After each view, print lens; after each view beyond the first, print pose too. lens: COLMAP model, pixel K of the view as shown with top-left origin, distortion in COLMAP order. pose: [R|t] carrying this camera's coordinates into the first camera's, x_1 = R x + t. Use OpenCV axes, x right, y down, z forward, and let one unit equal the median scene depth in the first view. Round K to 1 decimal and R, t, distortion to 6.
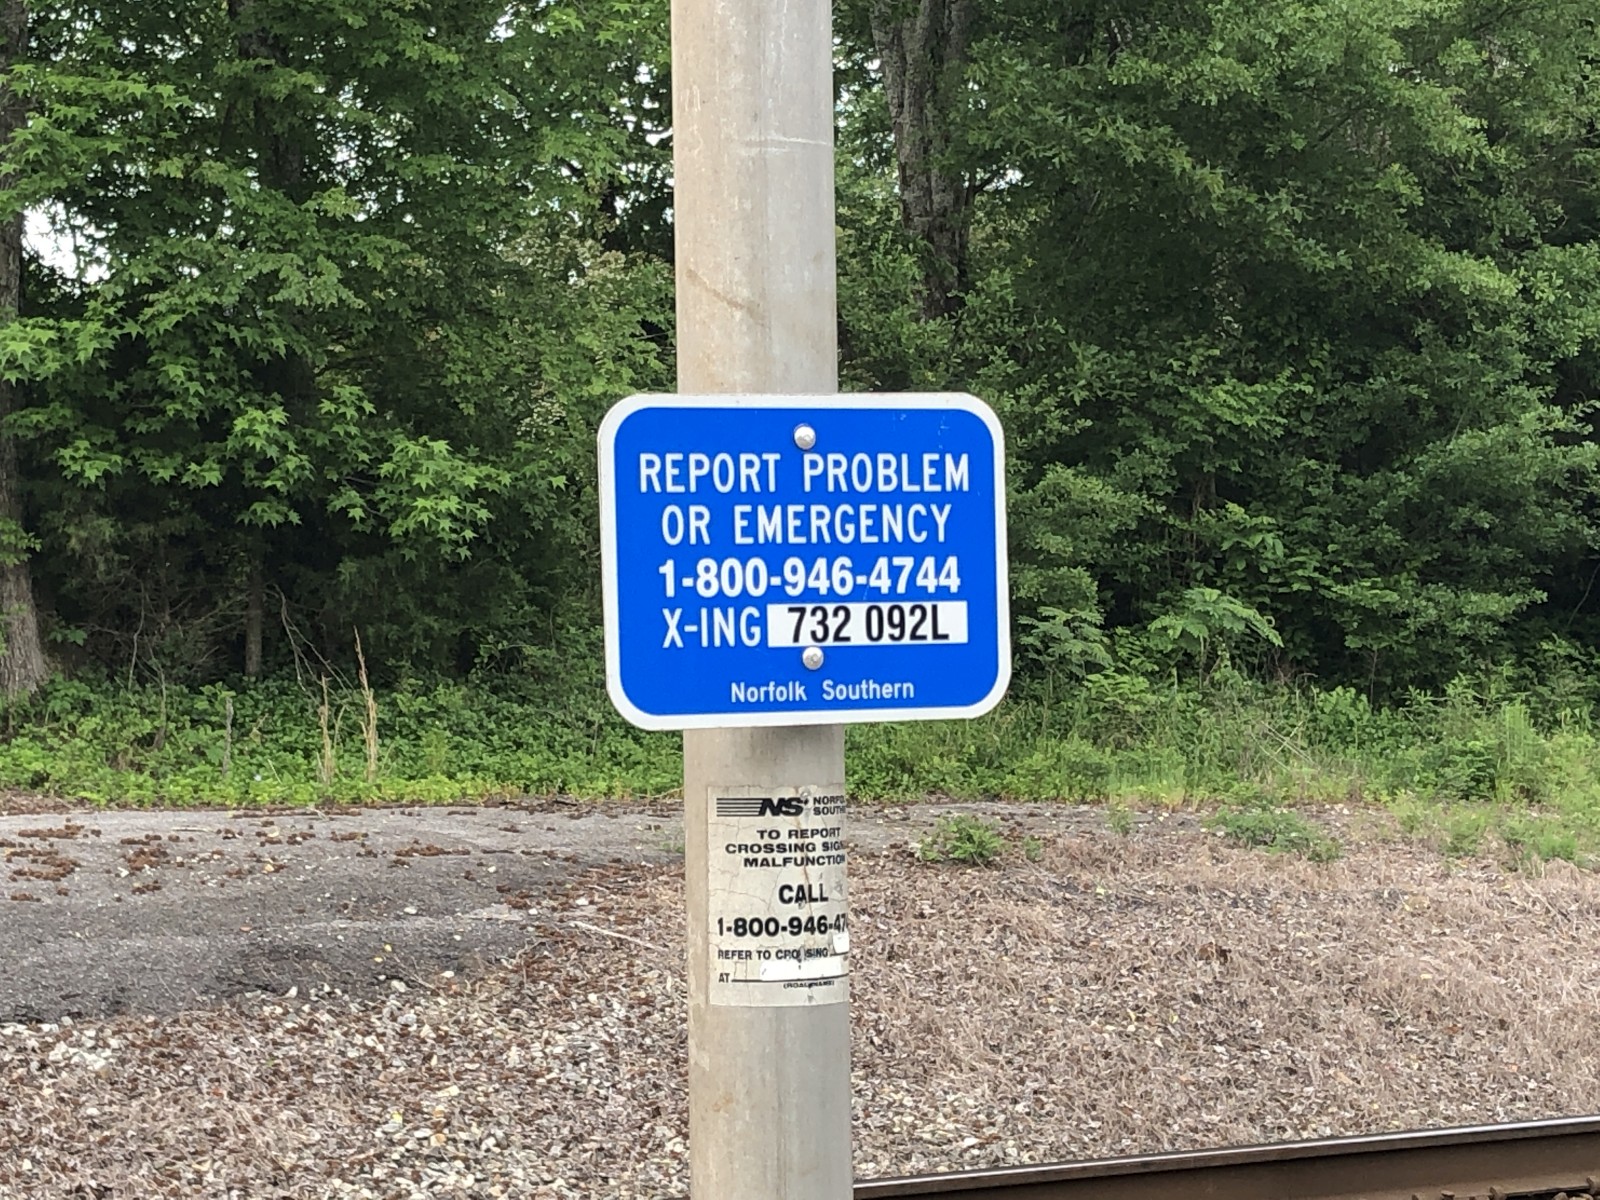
lens RADIAL K [[3587.8, 0, 804.1], [0, 3587.8, 584.3], [0, 0, 1]] dist [0.198050, 0.000000]
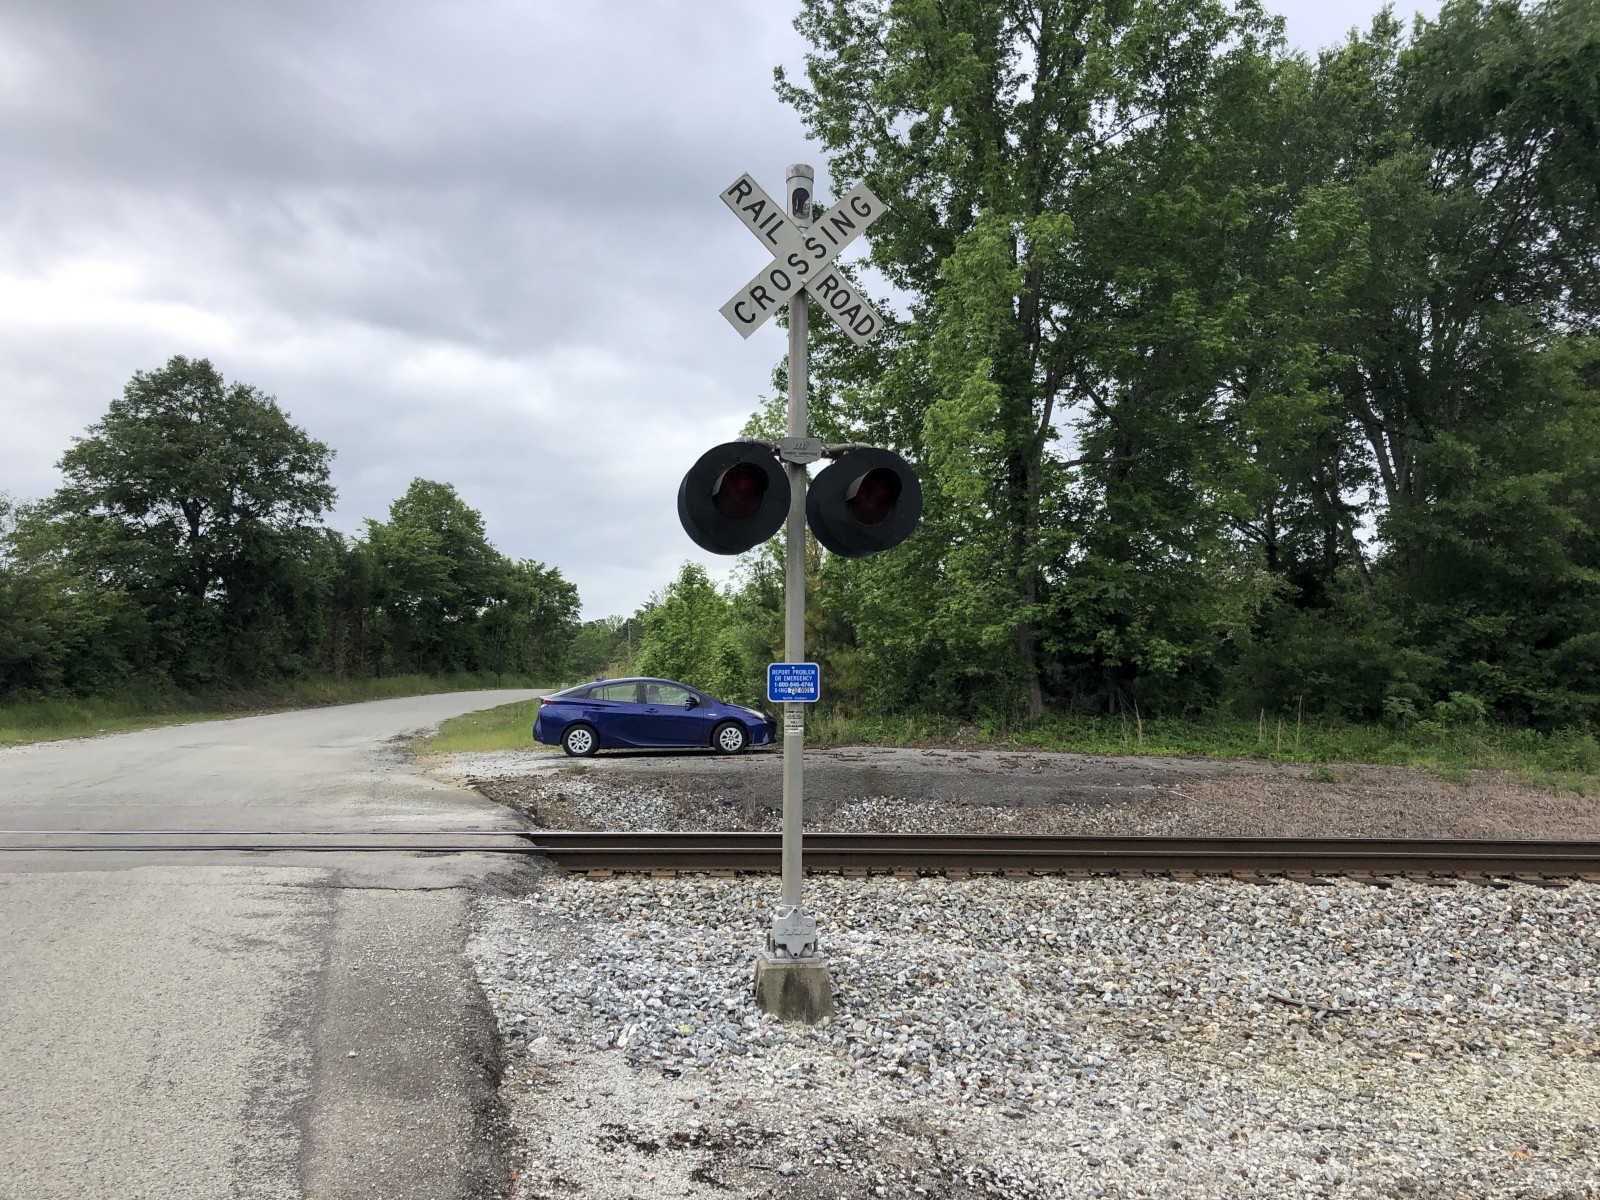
lens RADIAL K [[1311.3, 0, 816.5], [0, 1311.3, 588.8], [0, 0, 1]] dist [0.054517, -0.068140]
pose [[0.898077, -0.018886, -0.439433, 0.137440], [-0.012598, 0.997563, -0.068619, -0.001694], [0.439658, 0.067161, 0.895651, -0.169219]]
